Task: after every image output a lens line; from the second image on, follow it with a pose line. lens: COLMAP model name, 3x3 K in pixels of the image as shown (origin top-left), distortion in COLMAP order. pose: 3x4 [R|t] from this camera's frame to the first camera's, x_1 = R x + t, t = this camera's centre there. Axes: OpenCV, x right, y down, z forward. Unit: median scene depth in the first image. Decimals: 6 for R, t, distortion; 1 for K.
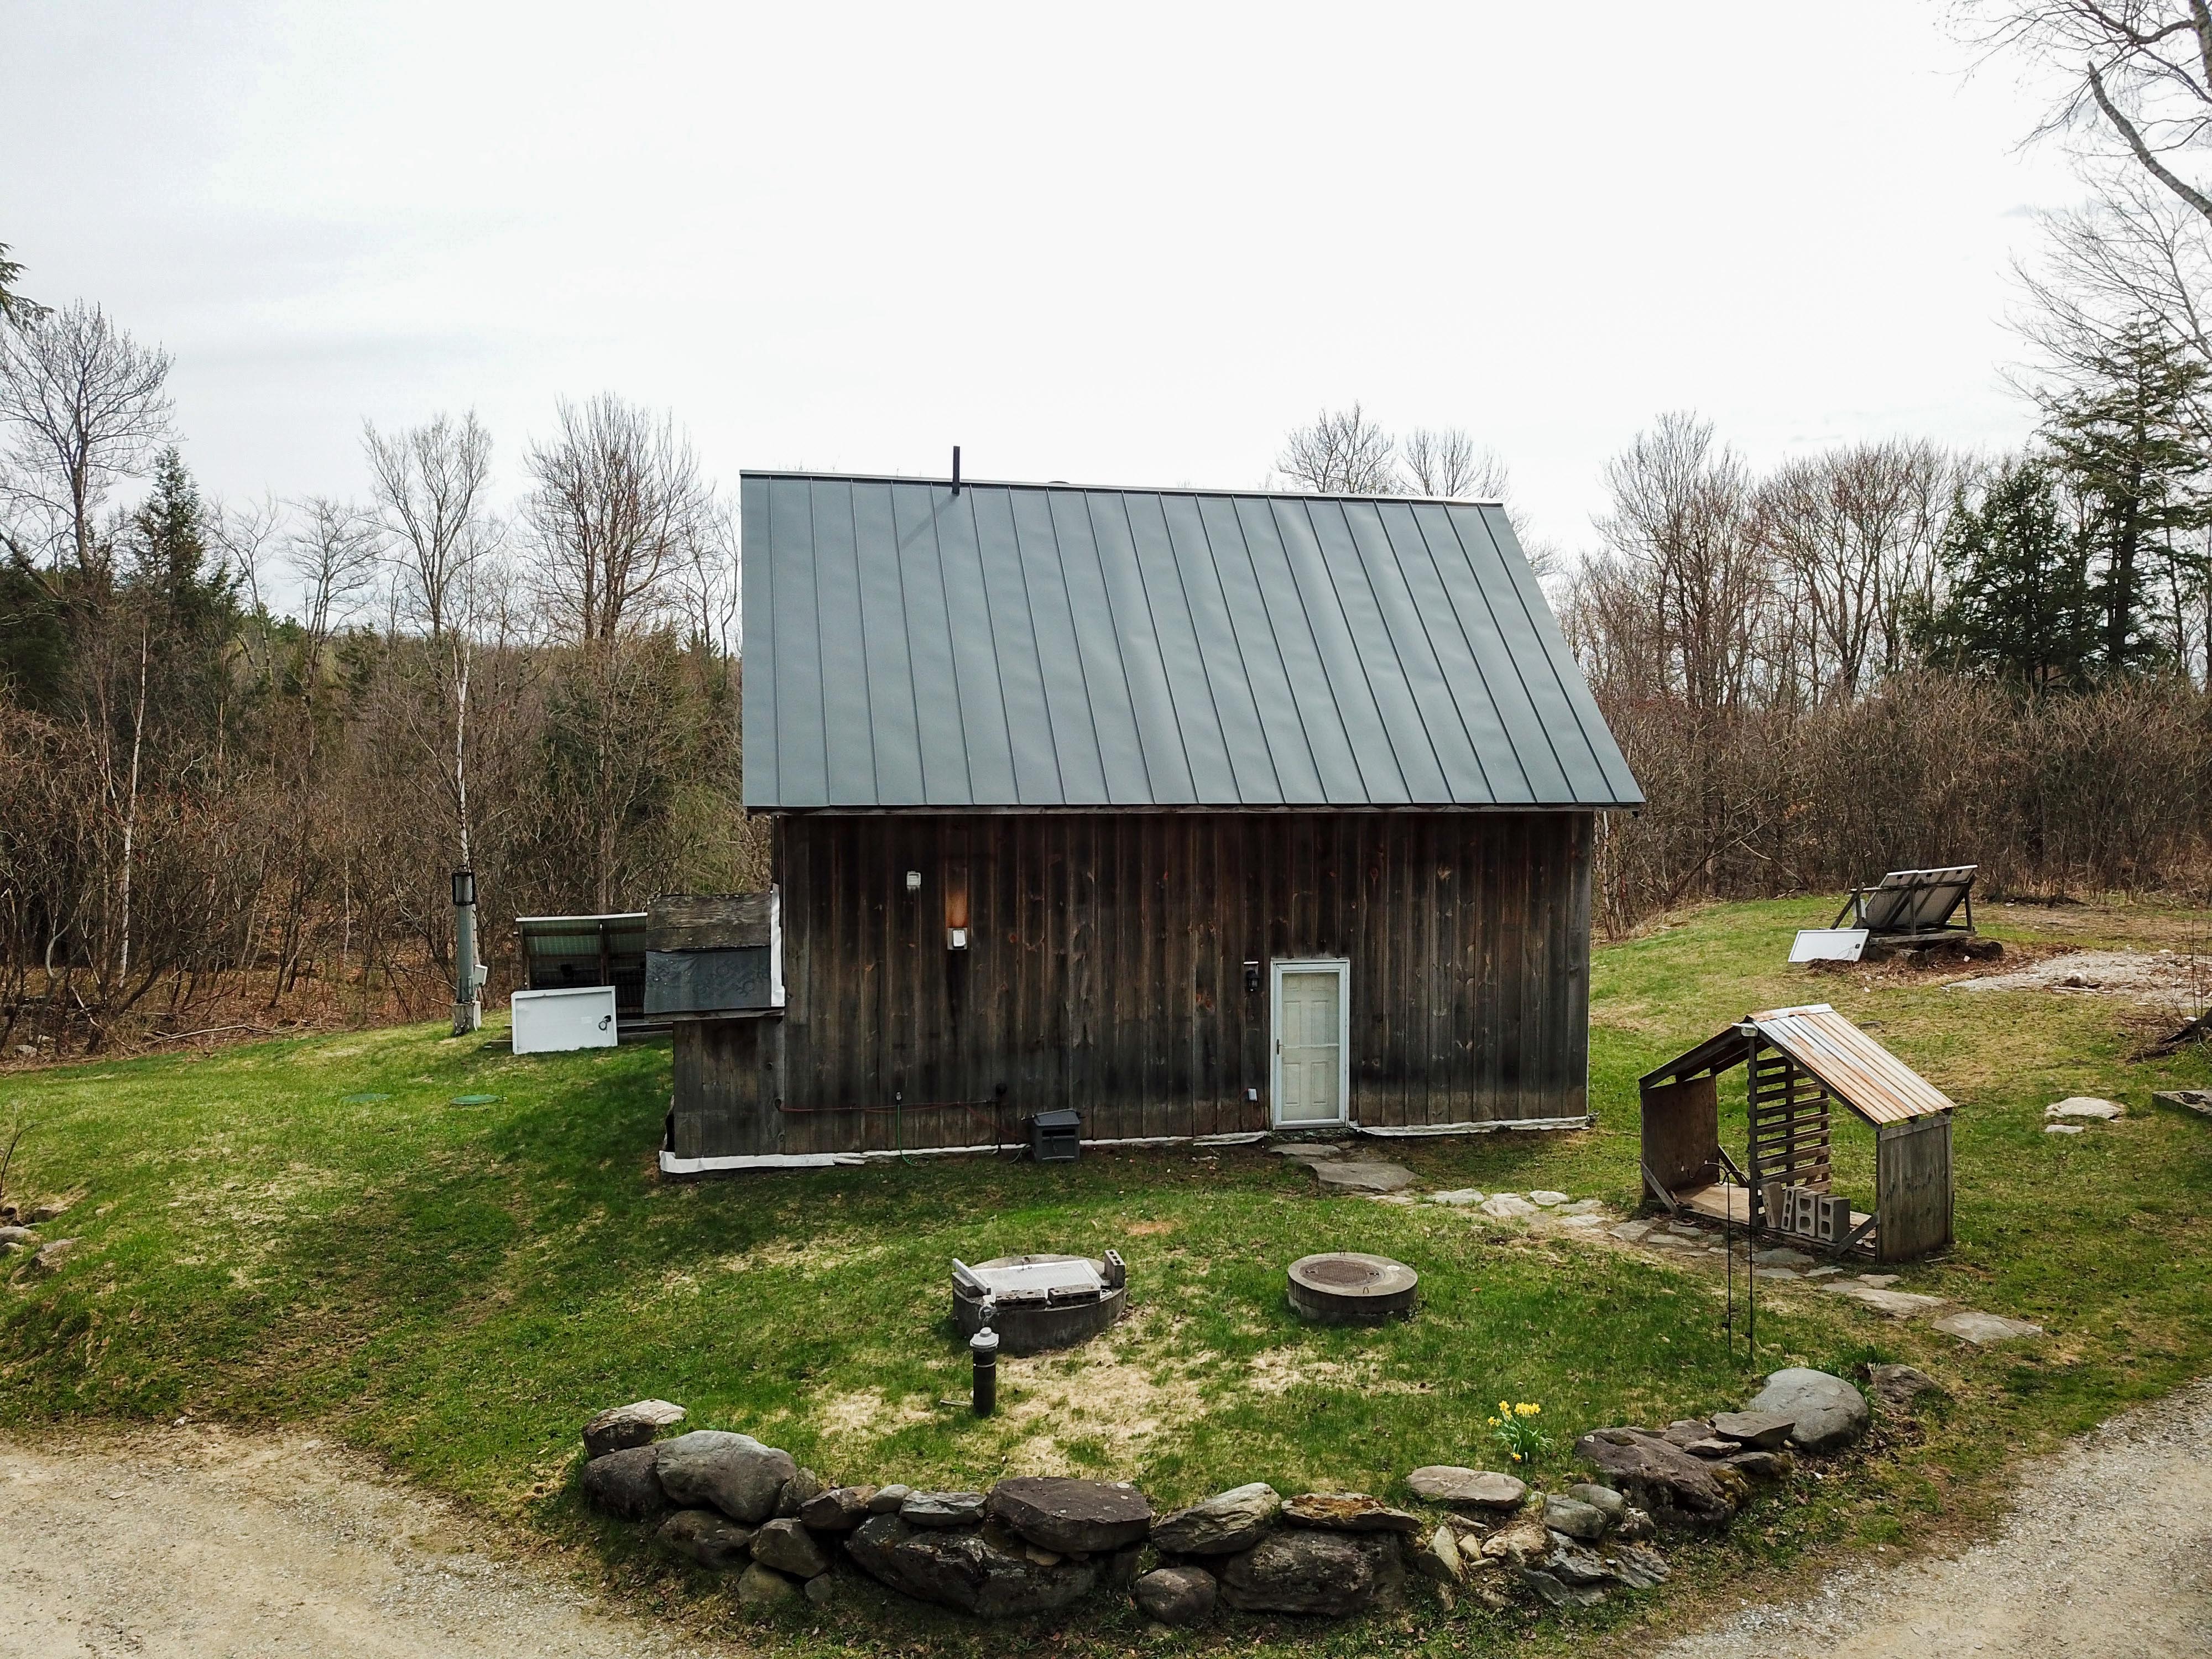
lens RADIAL K [[1686.9, 0, 1106.1], [0, 1686.9, 830.0], [0, 0, 1]] dist [0.022838, -0.015418]
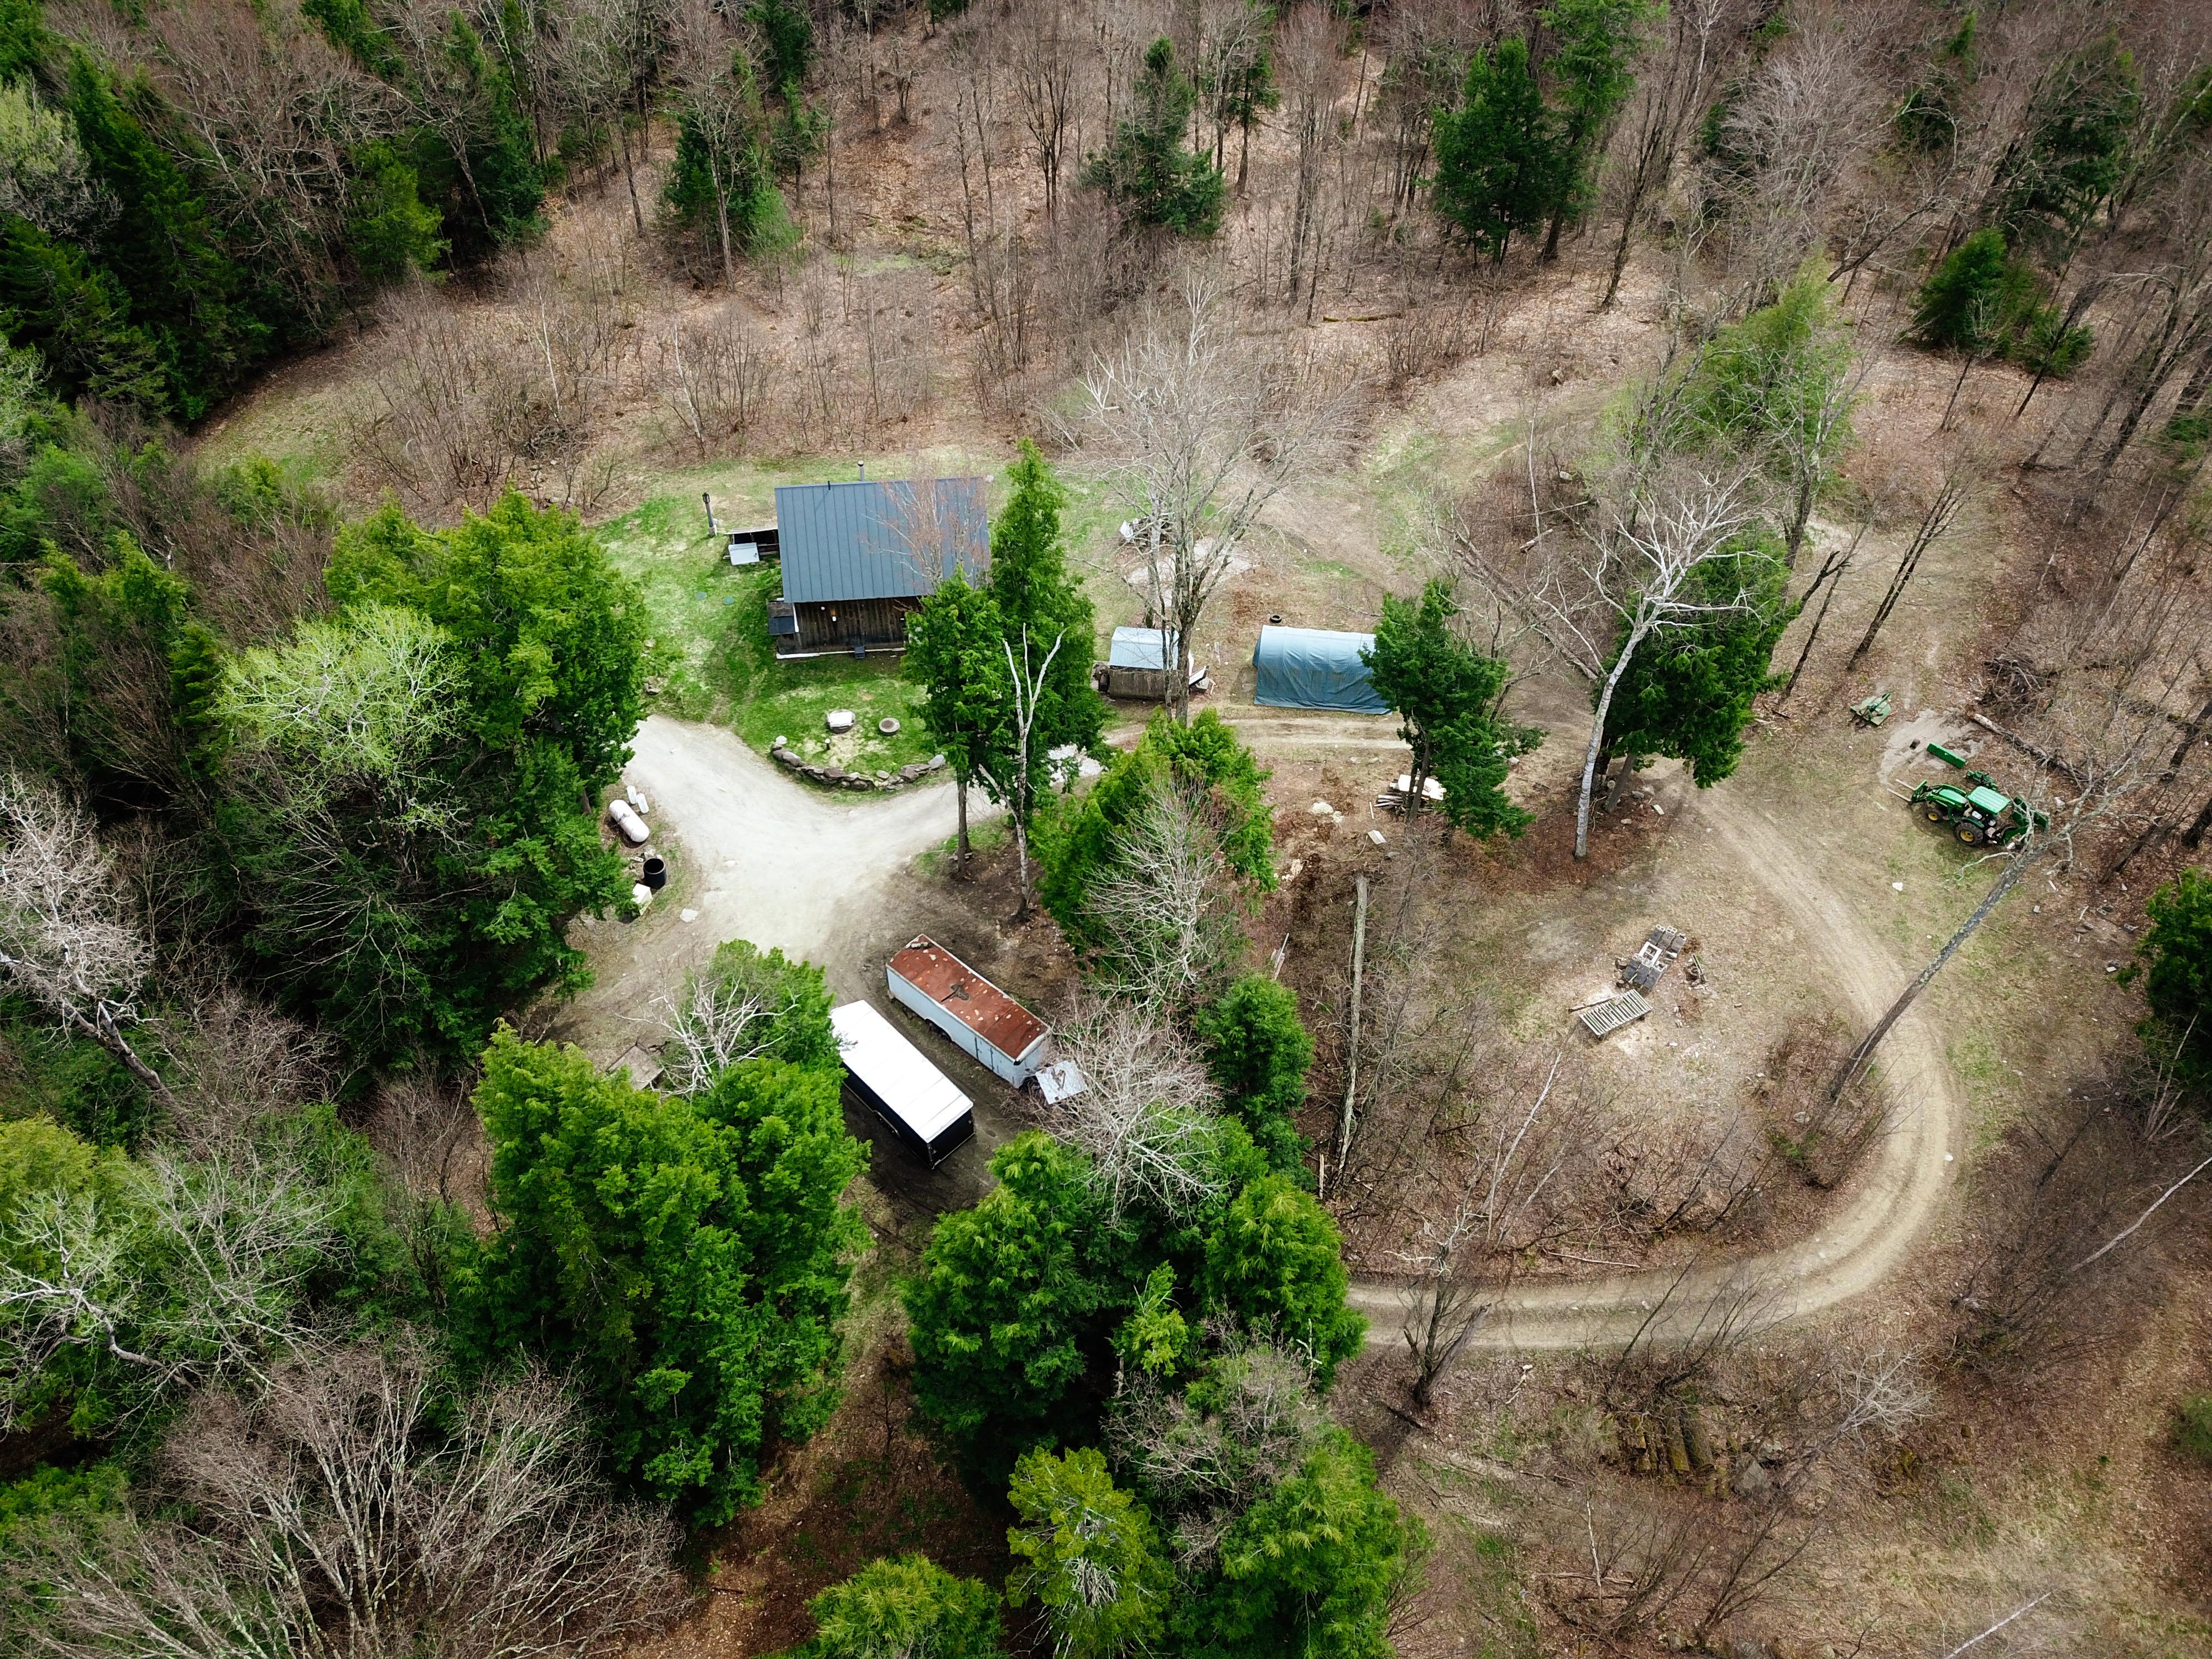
lens RADIAL K [[1686.9, 0, 1104.6], [0, 1686.9, 829.2], [0, 0, 1]] dist [0.022838, -0.015418]
pose [[0.995493, 0.091714, -0.024149, 1.189741], [-0.049732, 0.721624, 0.690496, -4.038583], [0.080755, -0.686183, 0.722933, -3.937199]]
